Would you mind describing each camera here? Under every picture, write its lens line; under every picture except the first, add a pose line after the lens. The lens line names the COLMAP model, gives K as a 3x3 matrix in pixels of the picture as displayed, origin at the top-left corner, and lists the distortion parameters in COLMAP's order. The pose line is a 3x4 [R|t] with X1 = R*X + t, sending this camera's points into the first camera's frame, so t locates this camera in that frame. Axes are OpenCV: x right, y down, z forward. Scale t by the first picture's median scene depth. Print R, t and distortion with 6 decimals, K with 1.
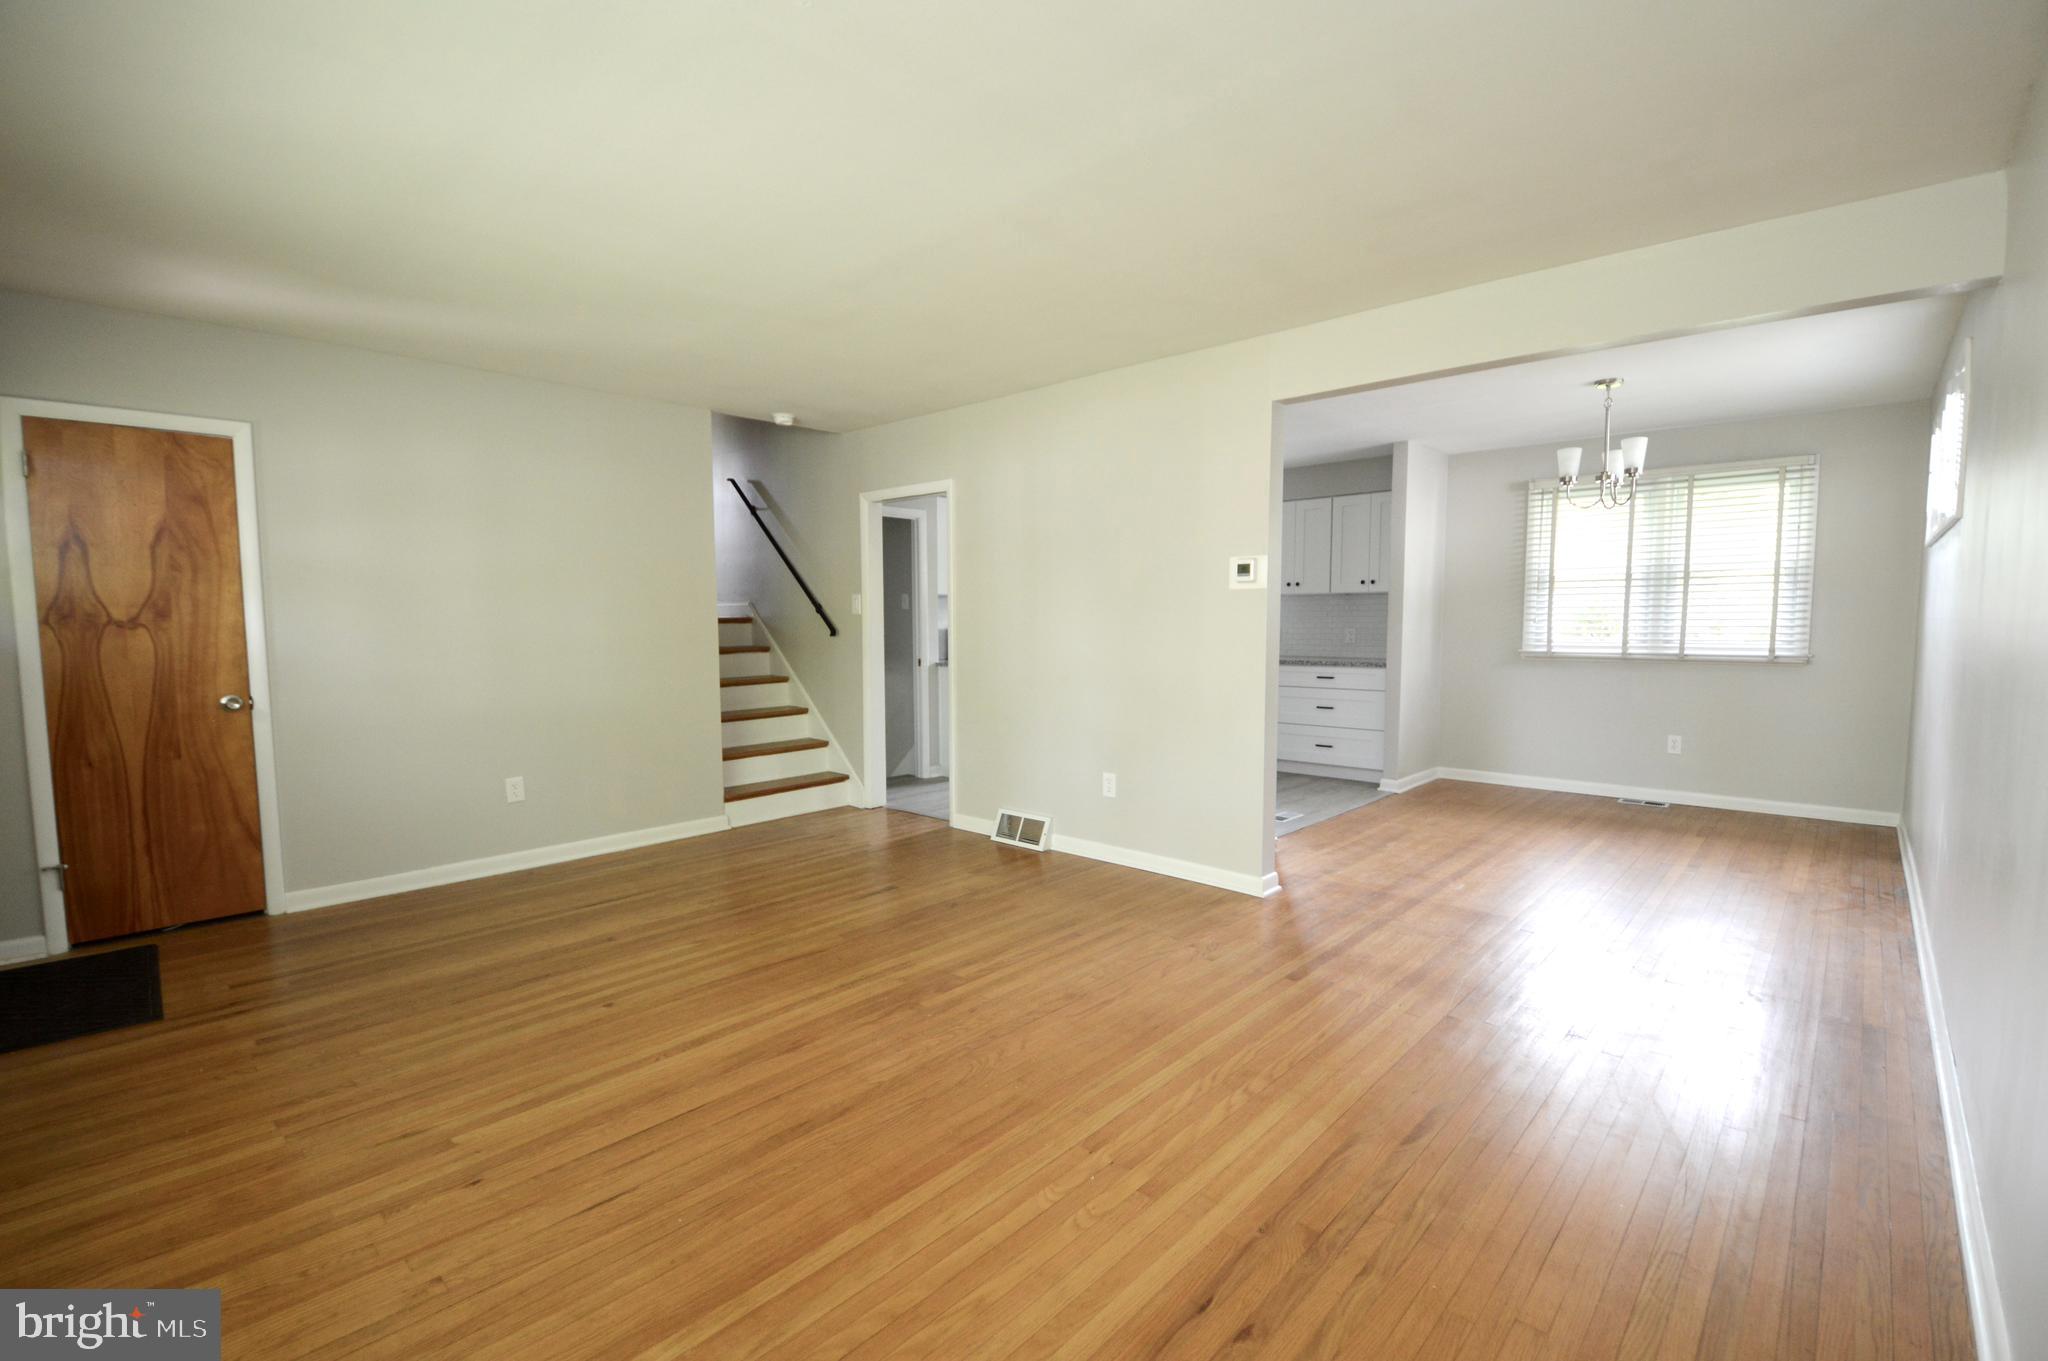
lens RADIAL K [[925.6, 0, 1024.0], [0, 925.6, 680.5], [0, 0, 1]] dist [-0.000041, 0.000005]
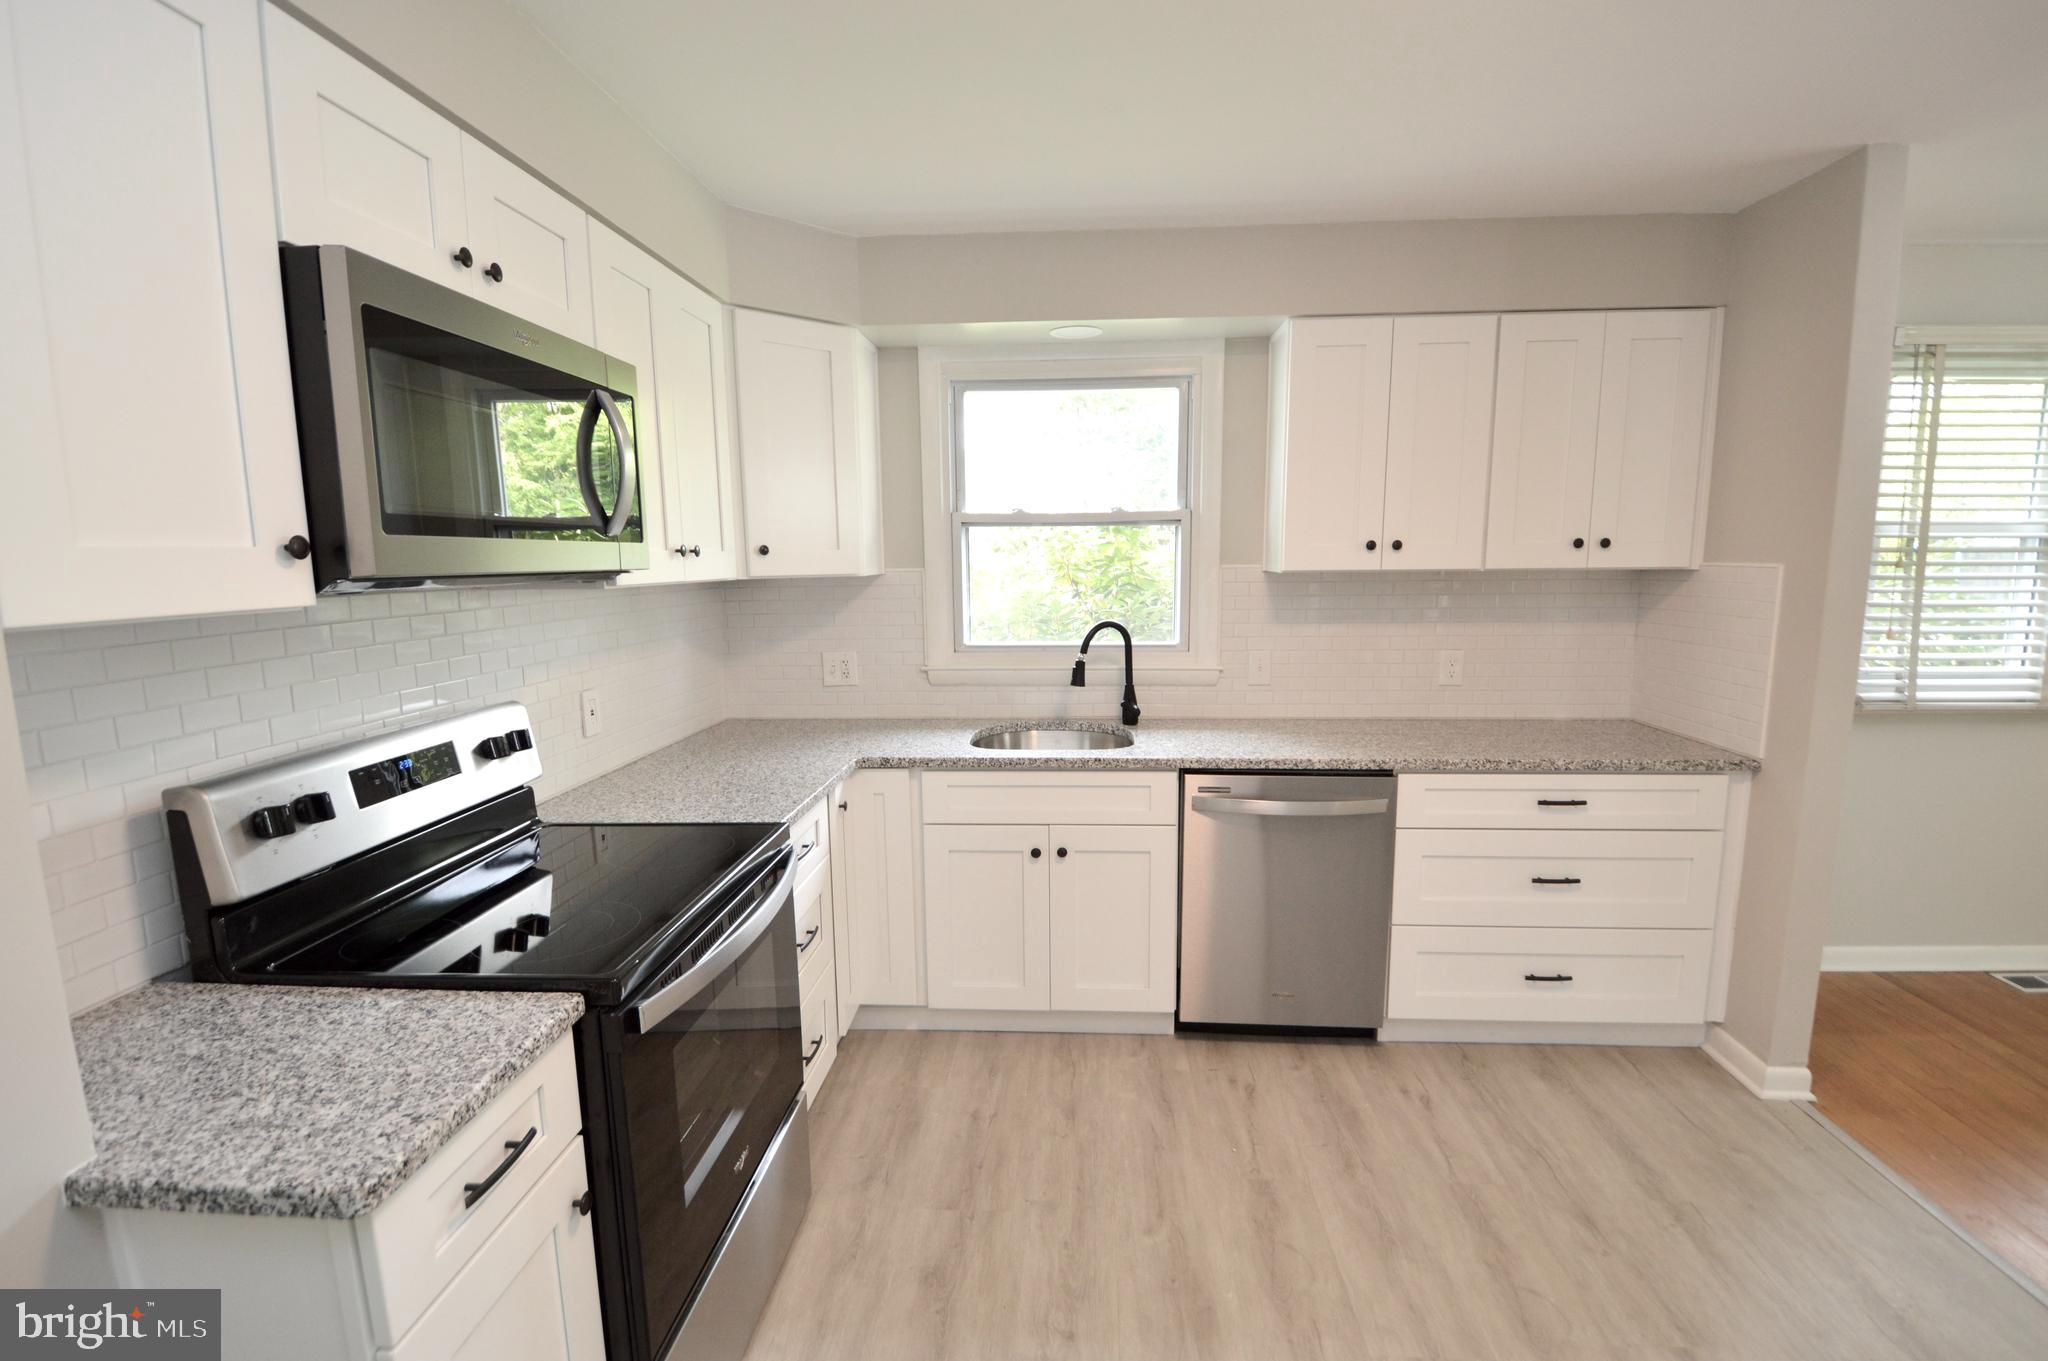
lens RADIAL K [[925.6, 0, 1024.0], [0, 925.6, 680.5], [0, 0, 1]] dist [-0.000041, 0.000005]
pose [[0.781259, -0.086737, 0.618151, -0.068983], [0.045042, 0.995551, 0.082765, -0.093676], [-0.622579, -0.036818, 0.781690, 0.856366]]
